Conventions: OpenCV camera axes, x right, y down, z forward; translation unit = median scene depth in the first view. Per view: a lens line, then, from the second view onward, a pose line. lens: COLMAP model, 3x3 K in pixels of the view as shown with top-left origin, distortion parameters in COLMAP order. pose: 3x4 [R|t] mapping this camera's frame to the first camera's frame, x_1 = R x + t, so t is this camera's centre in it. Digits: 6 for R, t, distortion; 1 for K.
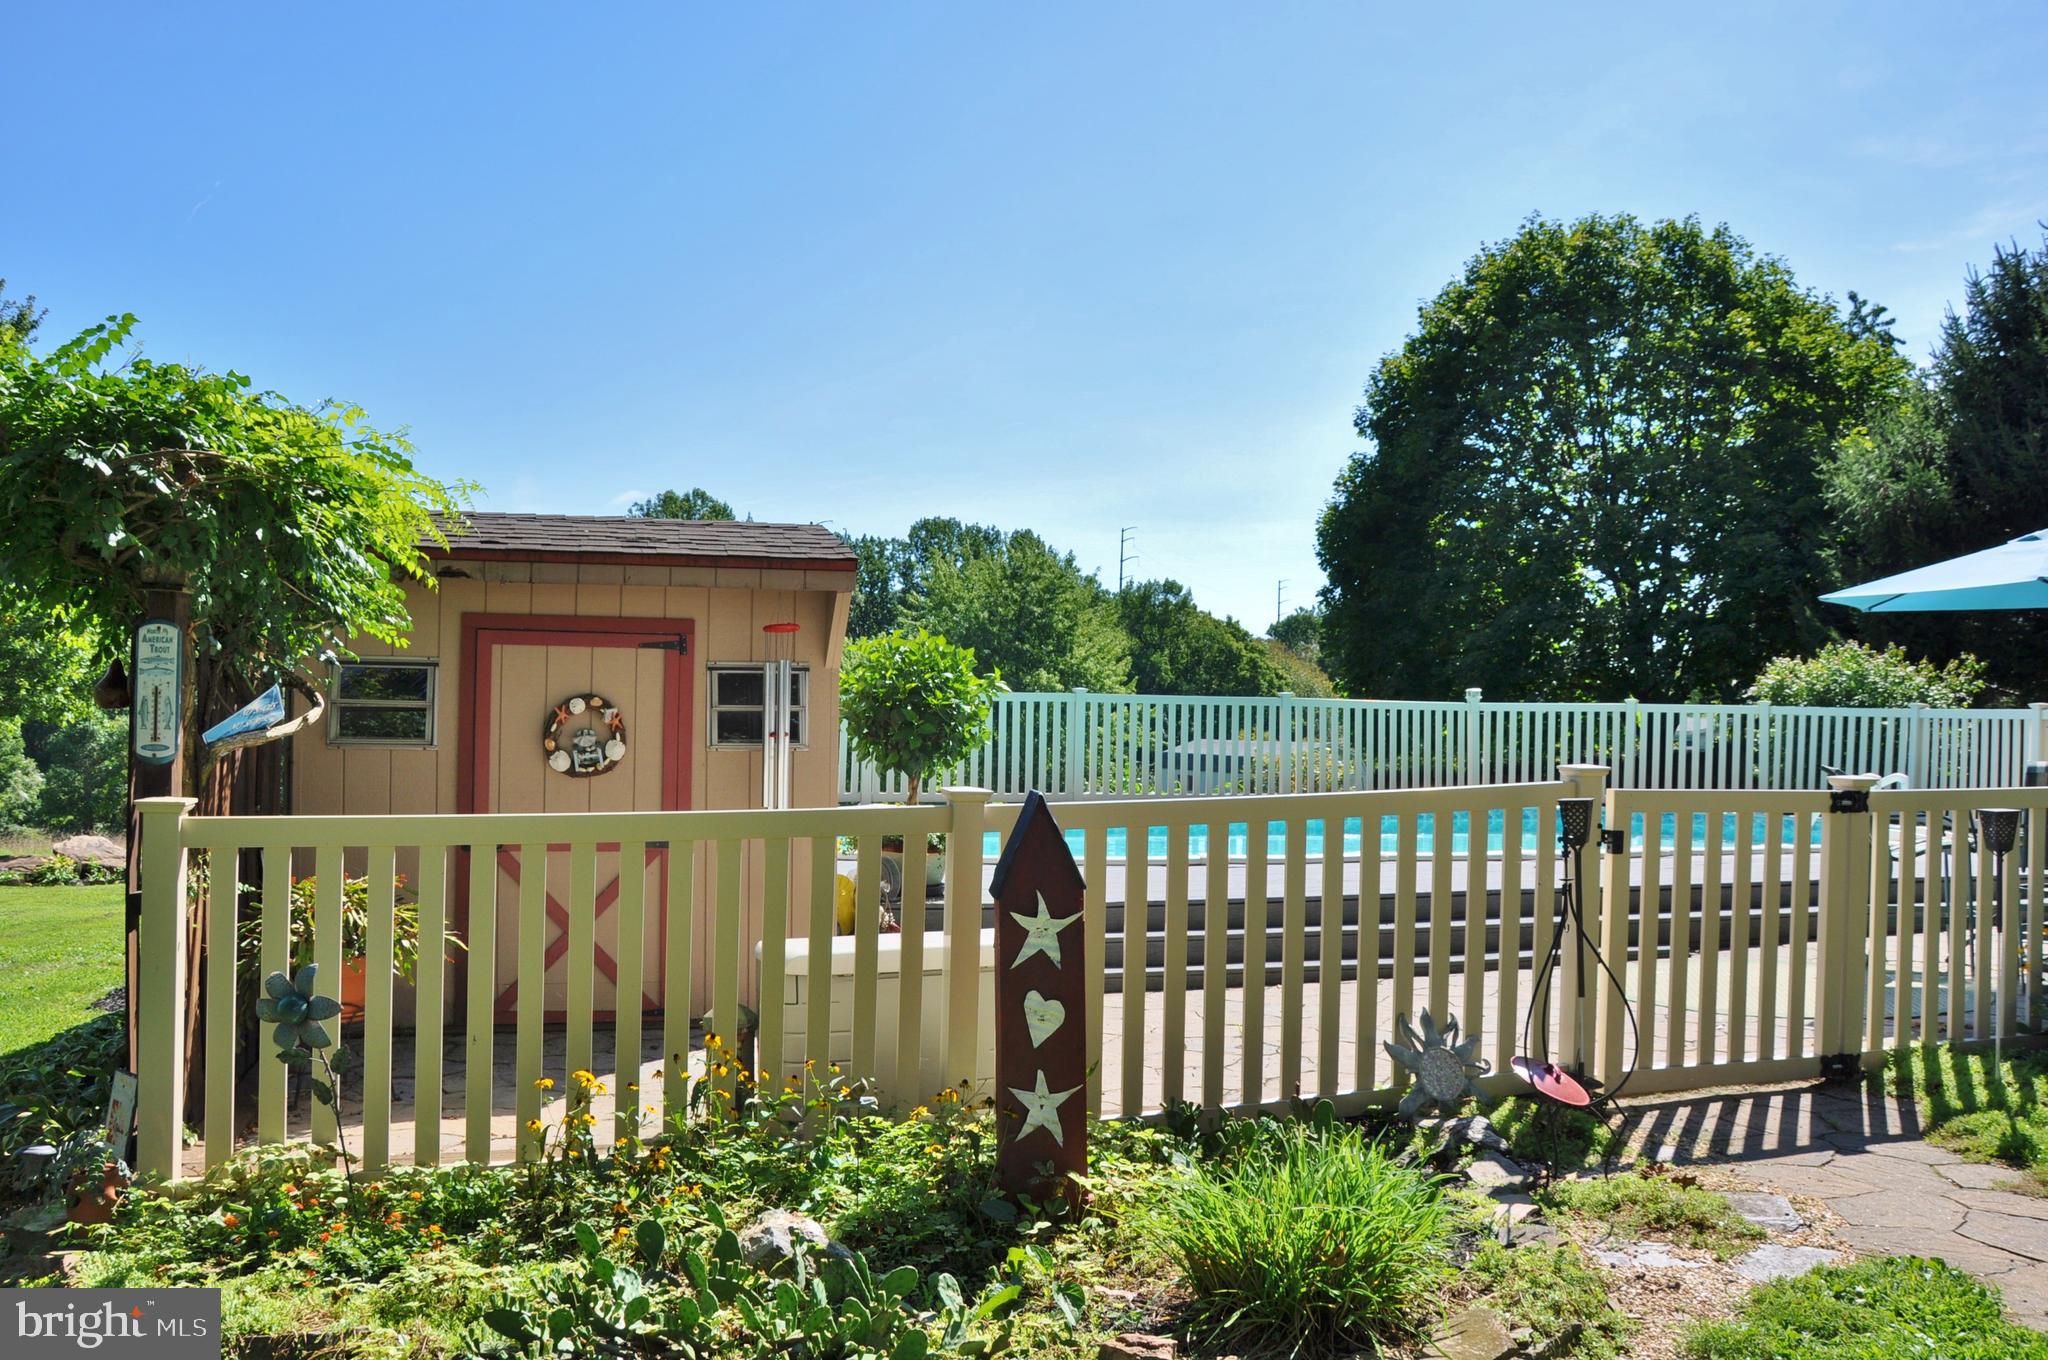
lens RADIAL K [[1542.9, 0, 1021.6], [0, 1542.9, 573.5], [0, 0, 1]] dist [-0.047925, 0.007786]
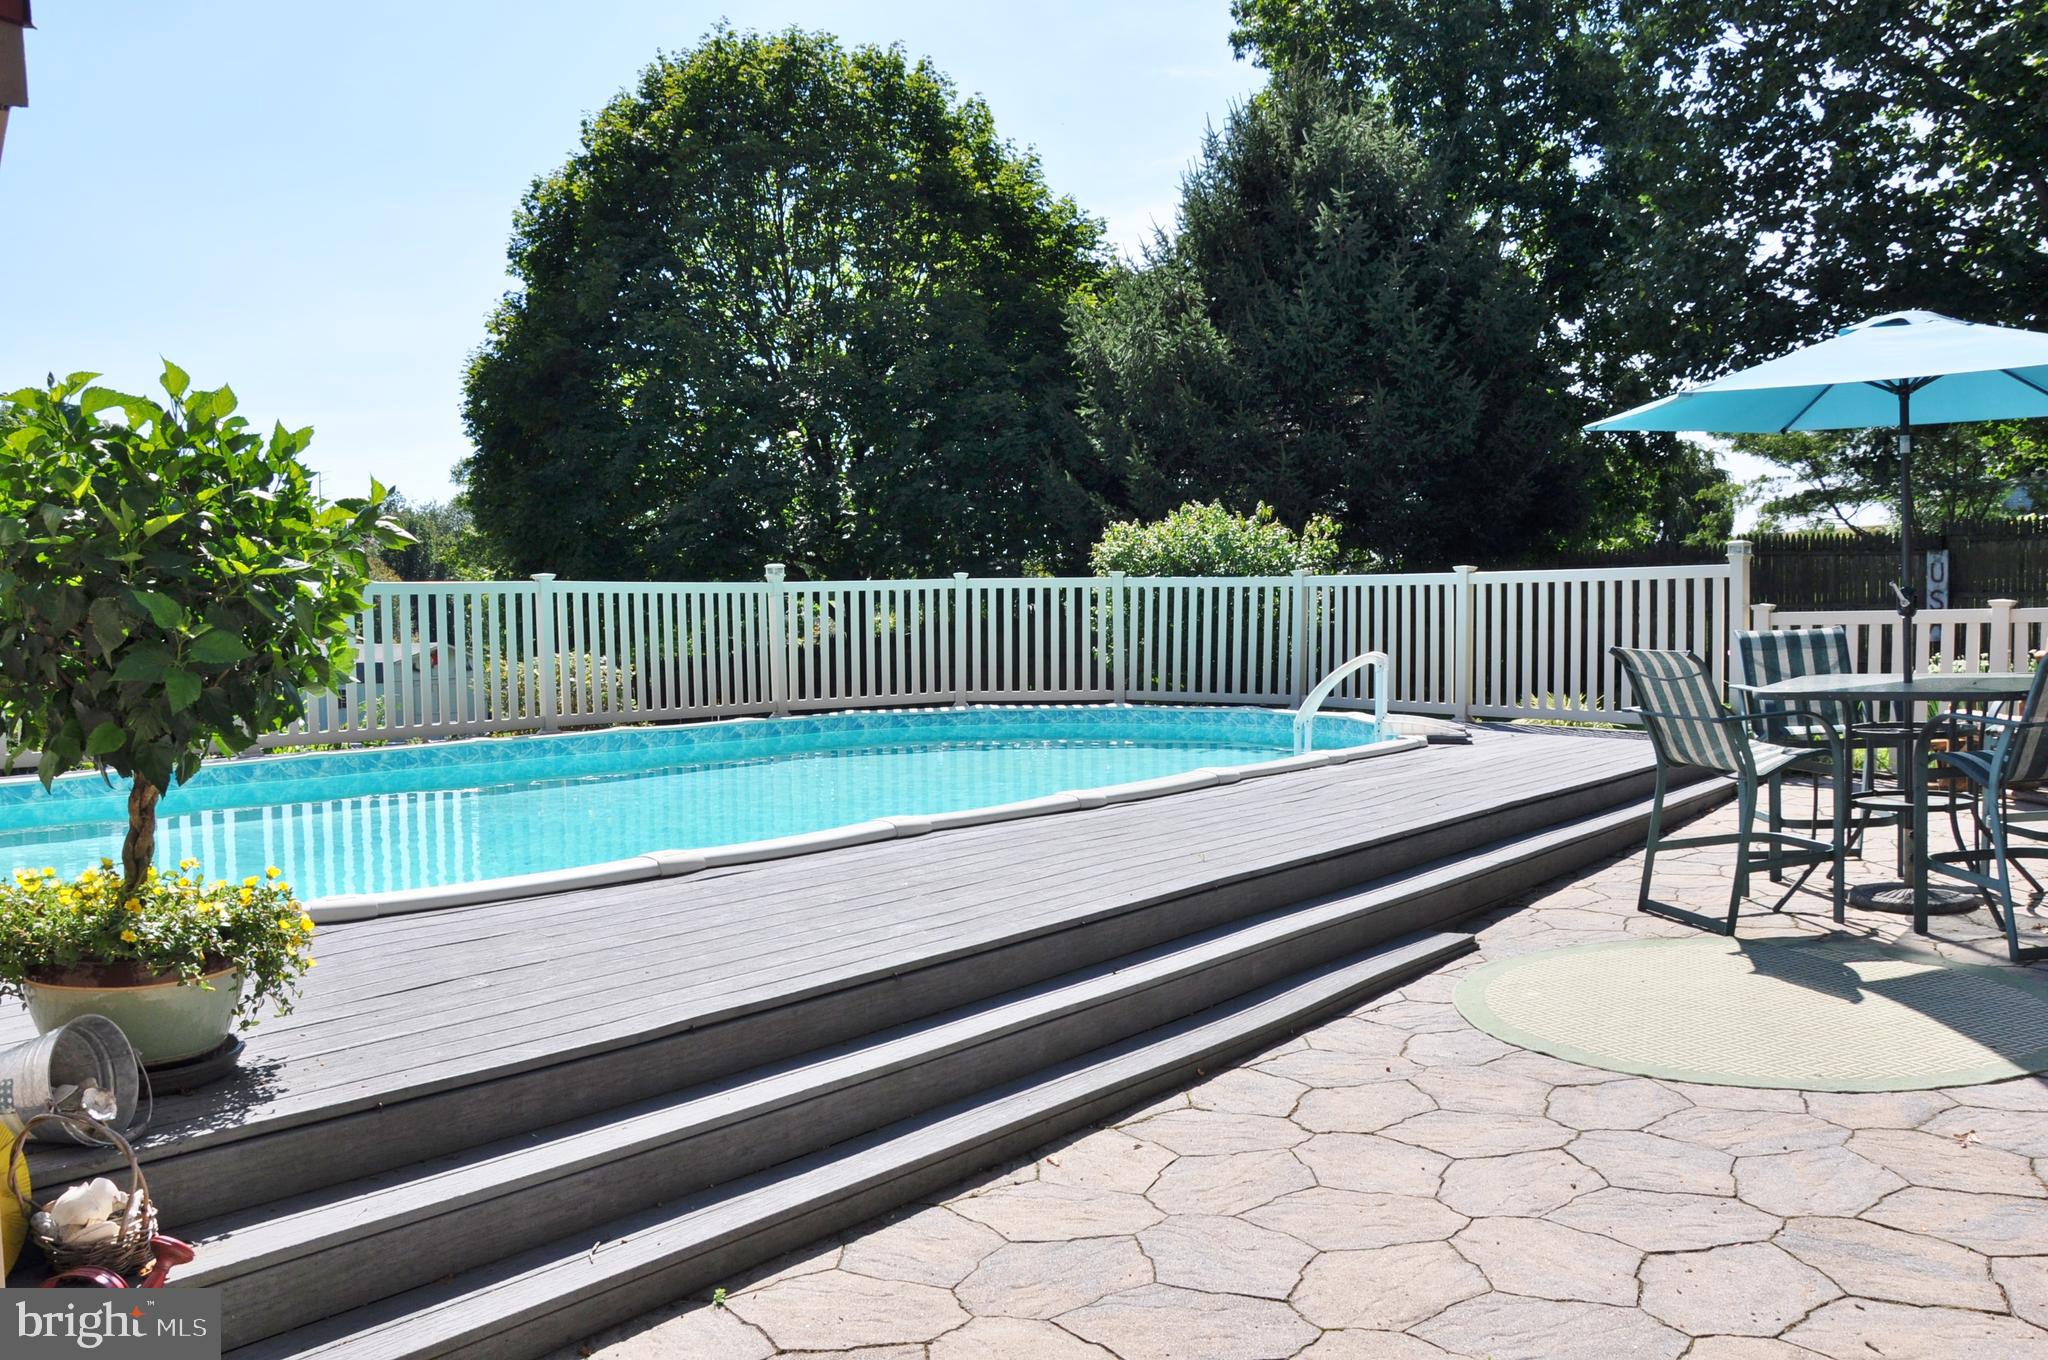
lens RADIAL K [[1630.2, 0, 1017.4], [0, 1630.2, 695.9], [0, 0, 1]] dist [-0.150970, 0.136888]
pose [[0.846179, -0.061603, 0.529326, -0.023132], [-0.016180, 0.989868, 0.141066, 0.013819], [-0.532653, -0.127932, 0.836609, 0.143665]]
